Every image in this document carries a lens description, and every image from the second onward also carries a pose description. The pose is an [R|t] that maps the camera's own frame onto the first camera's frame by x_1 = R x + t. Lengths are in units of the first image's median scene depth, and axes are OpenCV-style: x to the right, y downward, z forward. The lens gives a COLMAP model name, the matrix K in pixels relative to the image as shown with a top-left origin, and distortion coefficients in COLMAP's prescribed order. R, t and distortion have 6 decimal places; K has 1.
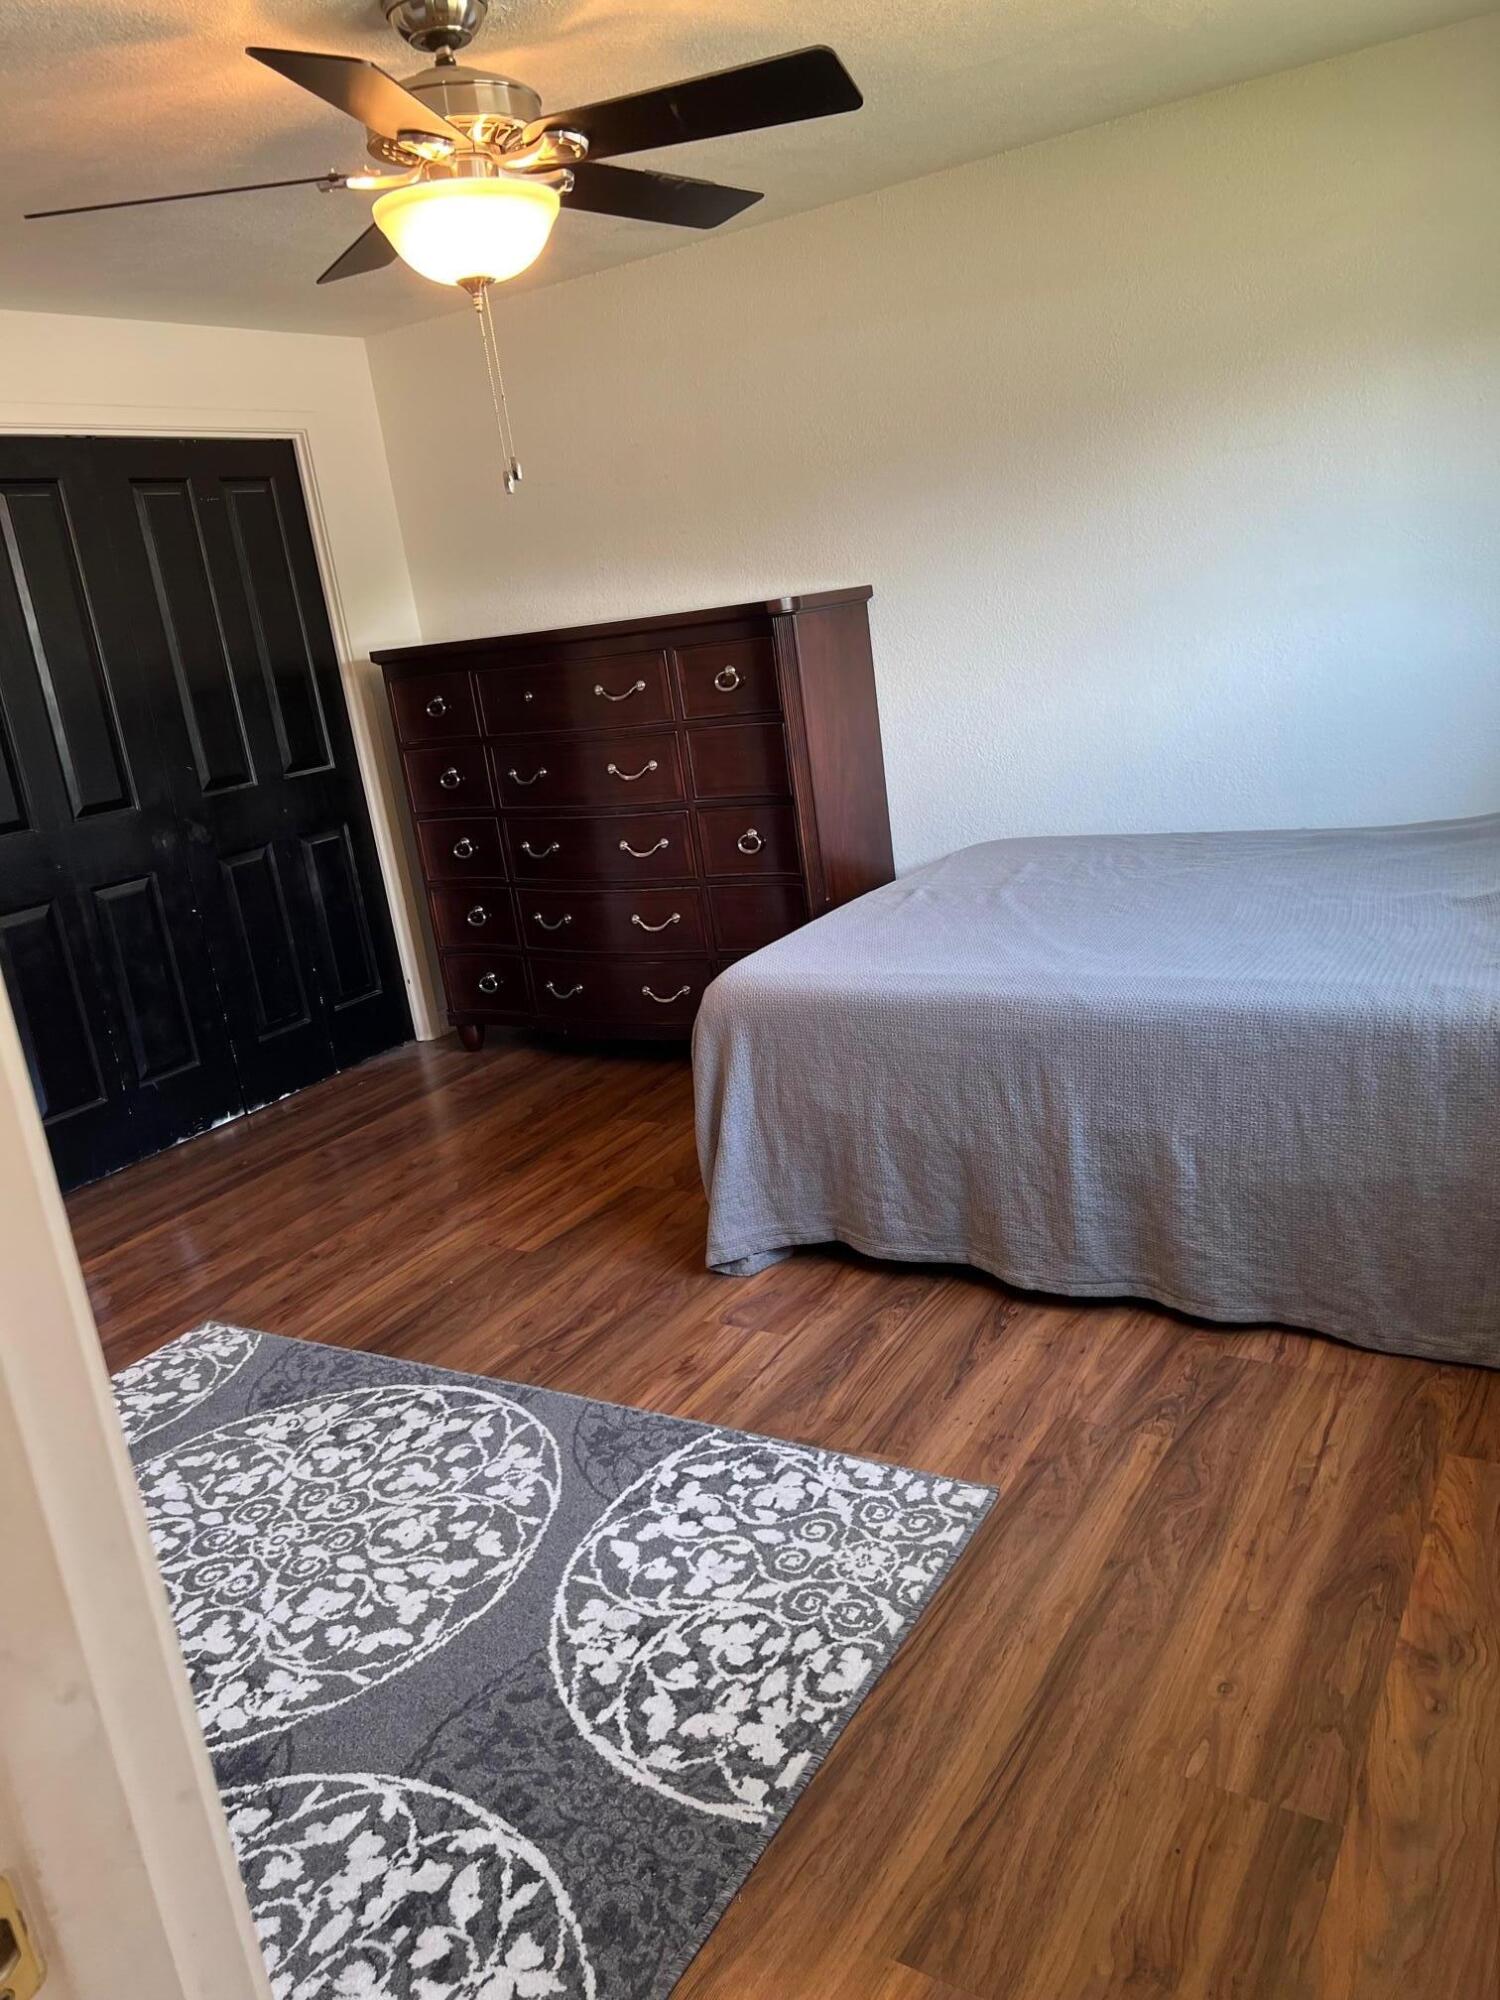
lens RADIAL K [[1492.6, 0, 743.5], [0, 1492.6, 1009.7], [0, 0, 1]] dist [0.061358, -0.071247]
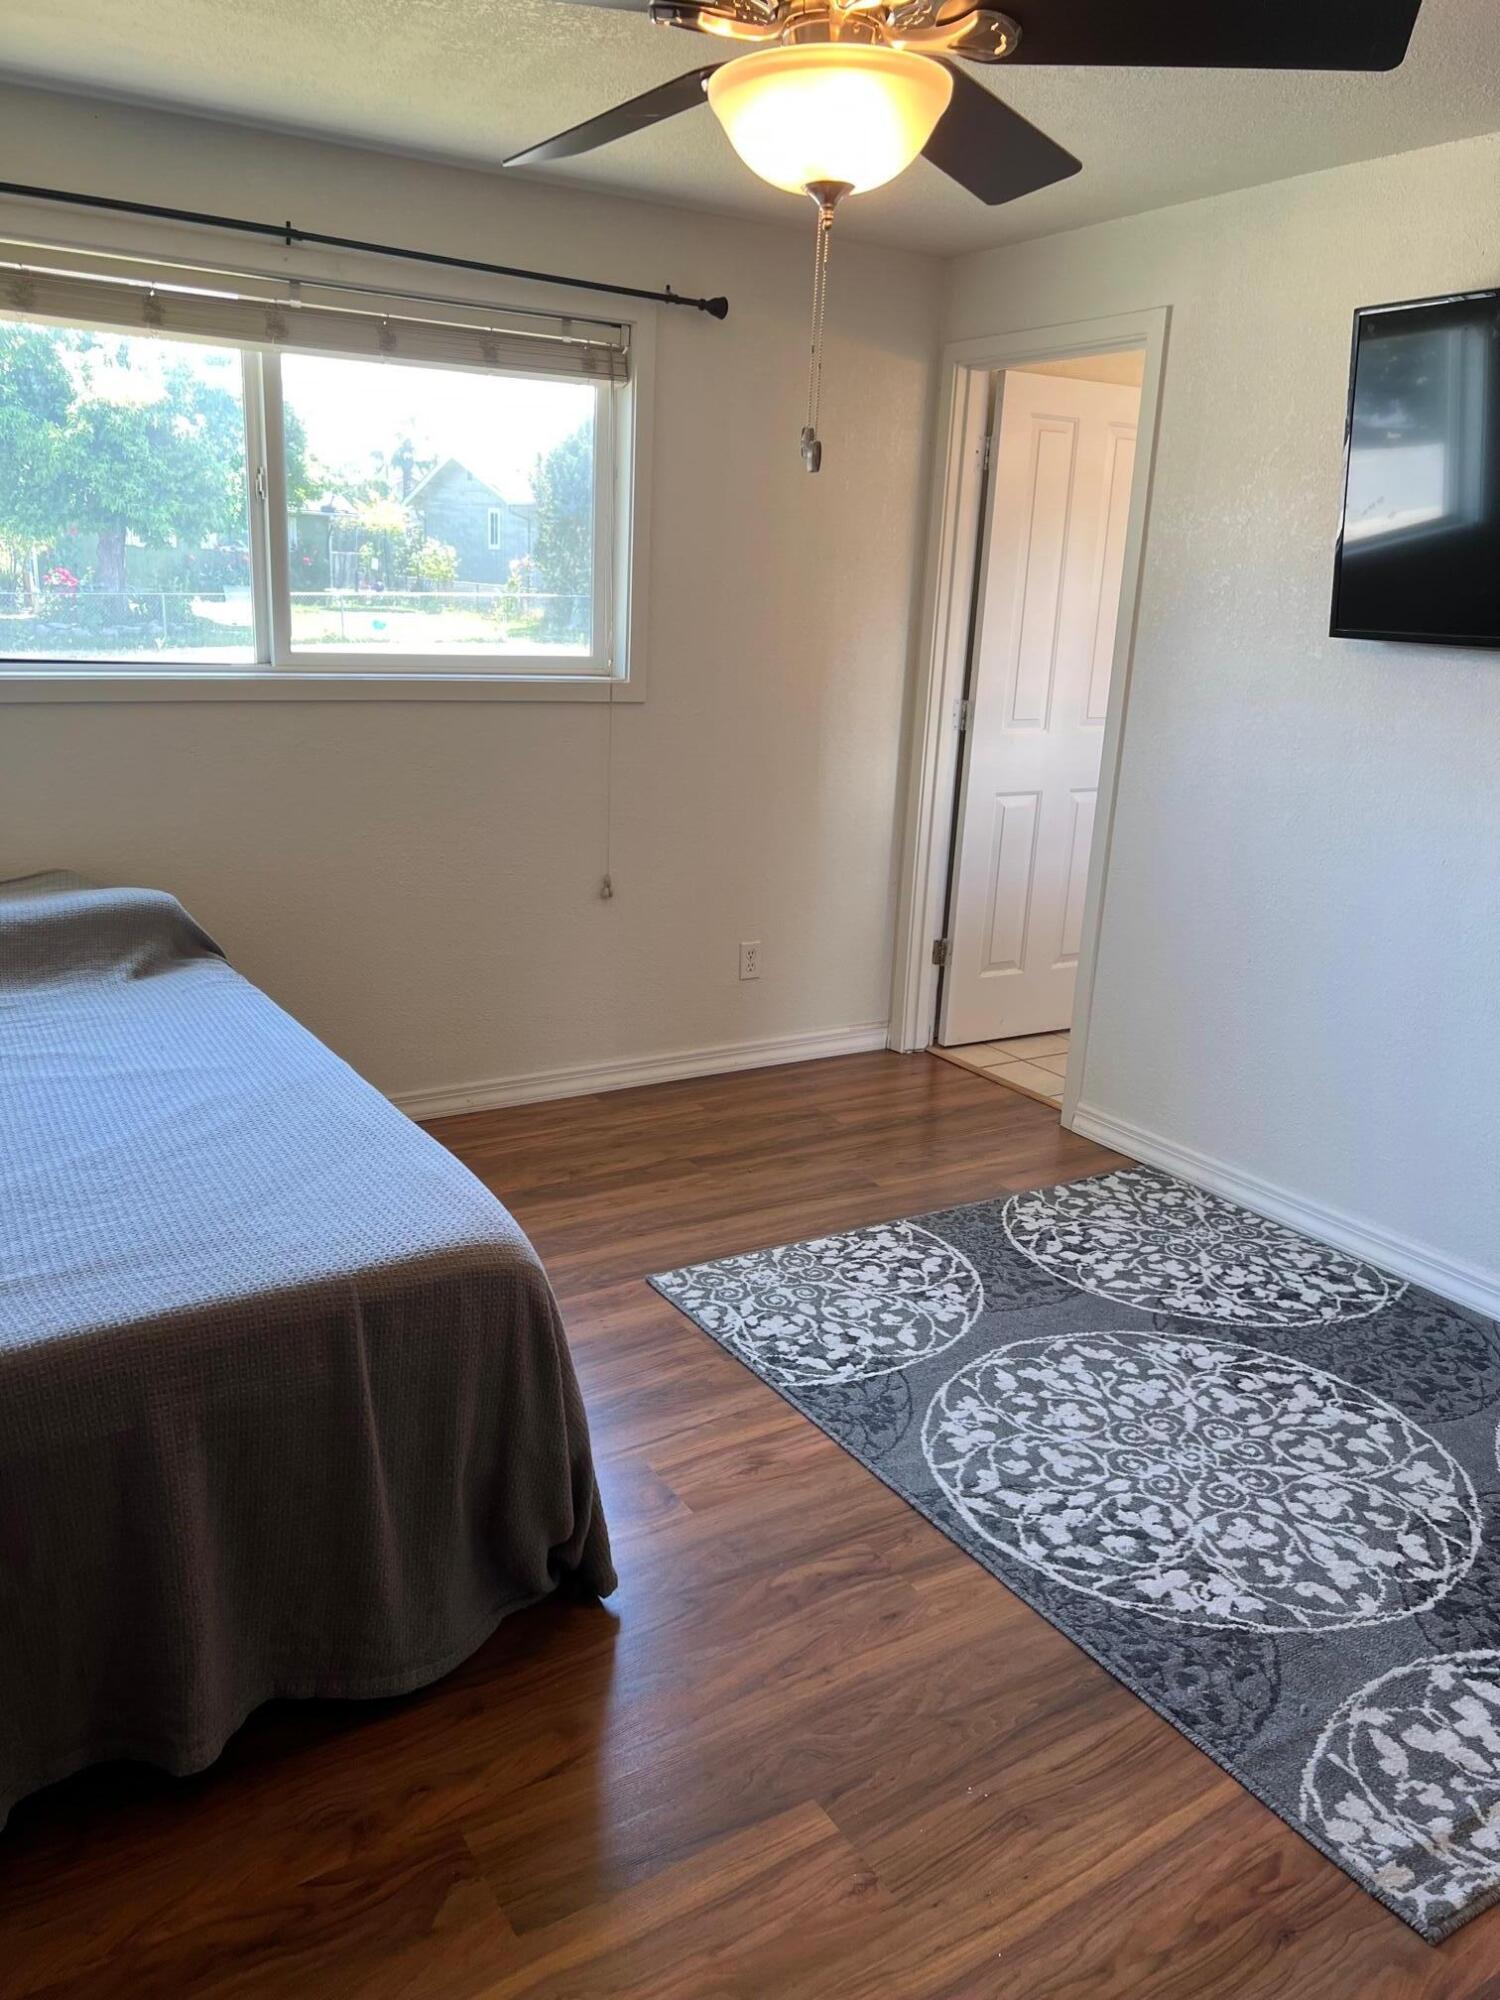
lens RADIAL K [[1492.6, 0, 749.7], [0, 1492.6, 1000.5], [0, 0, 1]] dist [0.061358, -0.071247]
pose [[-0.893872, -0.025078, 0.447620, -0.513435], [0.199629, 0.871725, 0.447485, -0.488855], [-0.401424, 0.489352, -0.774205, 1.852340]]
